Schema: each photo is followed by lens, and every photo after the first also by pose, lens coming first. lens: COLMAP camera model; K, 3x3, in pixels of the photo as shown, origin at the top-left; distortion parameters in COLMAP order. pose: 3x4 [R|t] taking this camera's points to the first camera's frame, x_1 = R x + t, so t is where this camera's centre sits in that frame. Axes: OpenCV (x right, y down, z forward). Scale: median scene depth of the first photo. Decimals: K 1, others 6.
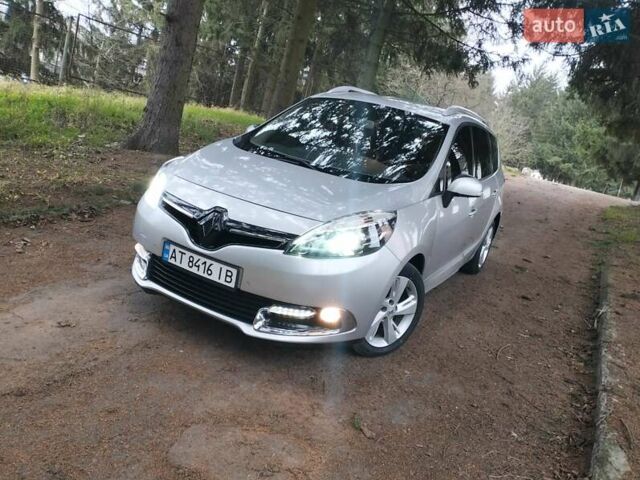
lens RADIAL K [[506.2, 0, 322.5], [0, 506.2, 241.0], [0, 0, 1]] dist [0.045123, -0.088226]
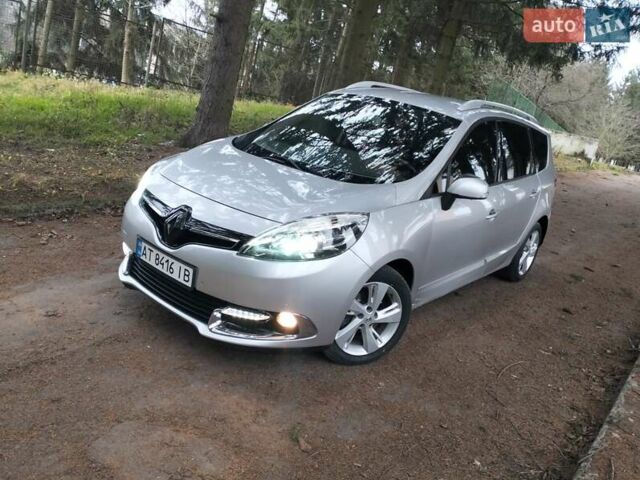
lens RADIAL K [[506.2, 0, 325.8], [0, 506.2, 243.3], [0, 0, 1]] dist [0.045123, -0.088226]
pose [[0.984074, 0.031142, -0.175011, 0.243324], [-0.029308, 0.999485, 0.013053, -0.013919], [0.175328, -0.007716, 0.984480, 0.059618]]
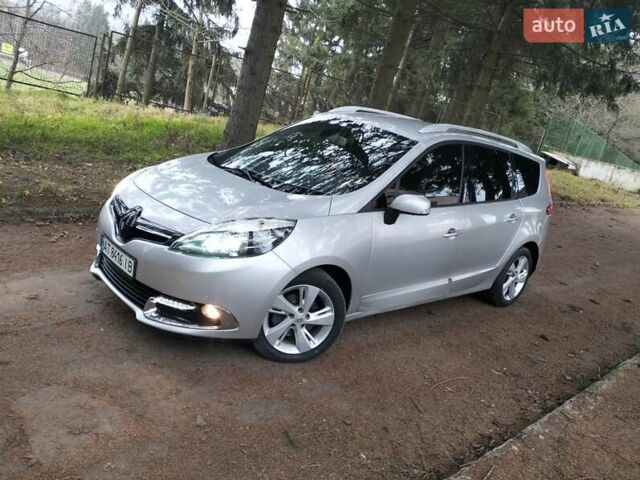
lens RADIAL K [[506.2, 0, 324.6], [0, 506.2, 239.0], [0, 0, 1]] dist [0.045123, -0.088226]
pose [[0.949550, 0.065741, -0.306649, 0.542422], [-0.083227, 0.995546, -0.044287, 0.021024], [0.302372, 0.067574, 0.950792, 0.039816]]
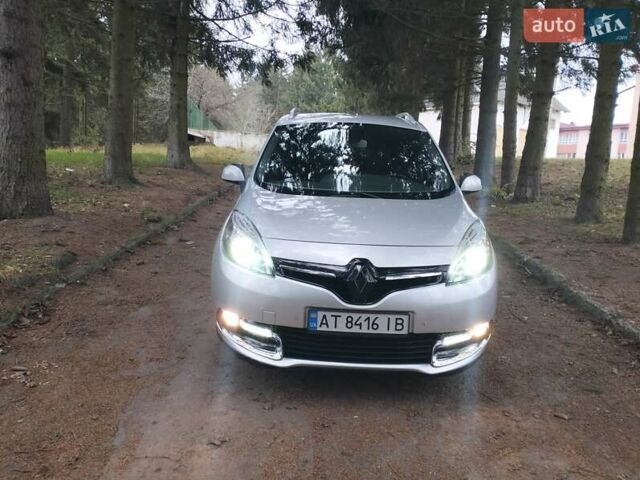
lens RADIAL K [[506.2, 0, 322.6], [0, 506.2, 244.9], [0, 0, 1]] dist [0.045123, -0.088226]
pose [[0.873416, -0.253203, 0.415973, -0.644936], [0.247200, 0.966486, 0.069256, -0.172363], [-0.419568, 0.042339, 0.906736, 0.156108]]
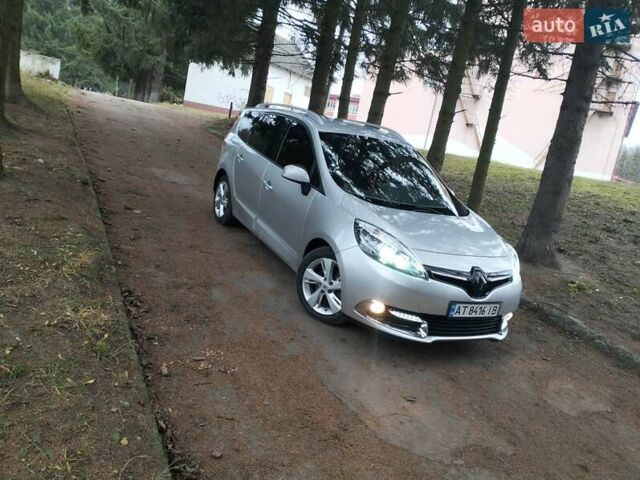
lens RADIAL K [[506.2, 0, 307.8], [0, 506.2, 239.4], [0, 0, 1]] dist [0.045123, -0.088226]
pose [[0.584657, -0.275528, 0.763060, -1.507452], [0.109734, 0.958776, 0.262119, -0.552721], [-0.803825, -0.069516, 0.590790, 0.536026]]
